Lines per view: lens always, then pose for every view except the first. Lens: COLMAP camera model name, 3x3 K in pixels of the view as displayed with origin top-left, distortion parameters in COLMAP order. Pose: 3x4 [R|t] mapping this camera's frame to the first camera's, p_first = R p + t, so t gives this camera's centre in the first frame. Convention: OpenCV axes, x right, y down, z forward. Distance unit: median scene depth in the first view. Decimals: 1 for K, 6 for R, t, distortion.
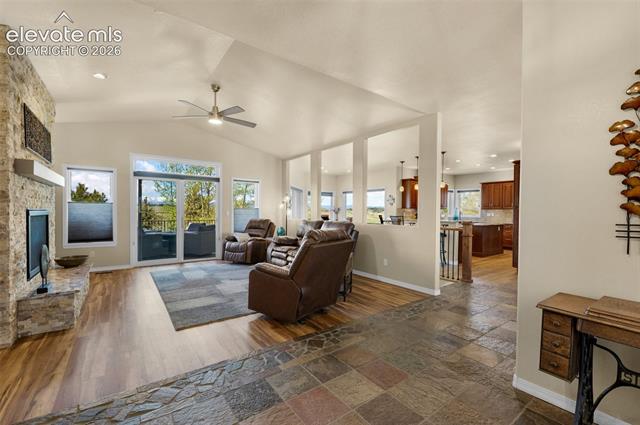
lens RADIAL K [[274.3, 0, 314.6], [0, 274.3, 216.7], [0, 0, 1]] dist [0.007592, -0.002343]
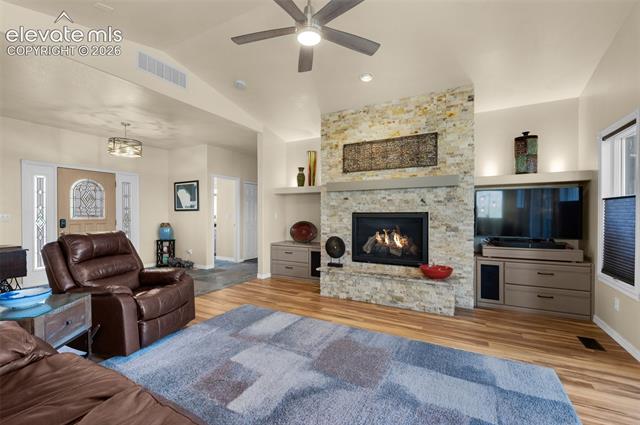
lens RADIAL K [[274.3, 0, 321.4], [0, 274.3, 213.7], [0, 0, 1]] dist [0.007592, -0.002343]
pose [[-0.901143, -0.001640, -0.433519, -0.077455], [-0.010044, 0.999803, 0.017095, -0.014512], [0.433405, 0.019759, -0.900982, 0.704074]]
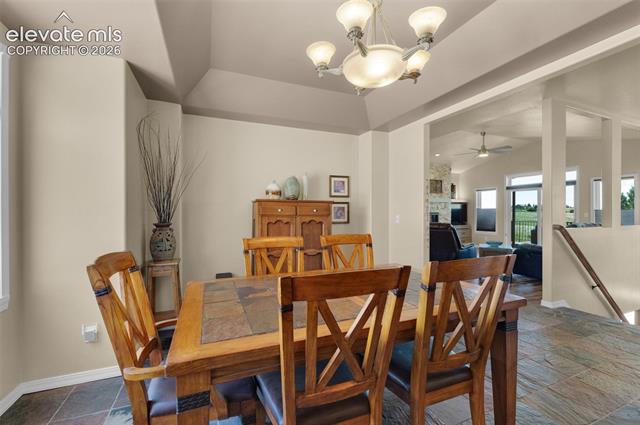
lens RADIAL K [[274.3, 0, 317.5], [0, 274.3, 214.8], [0, 0, 1]] dist [0.007592, -0.002343]
pose [[-0.230937, -0.001191, -0.972968, 0.654279], [-0.016787, 0.999855, 0.002760, 0.001251], [0.972824, 0.016971, -0.230924, 0.211554]]
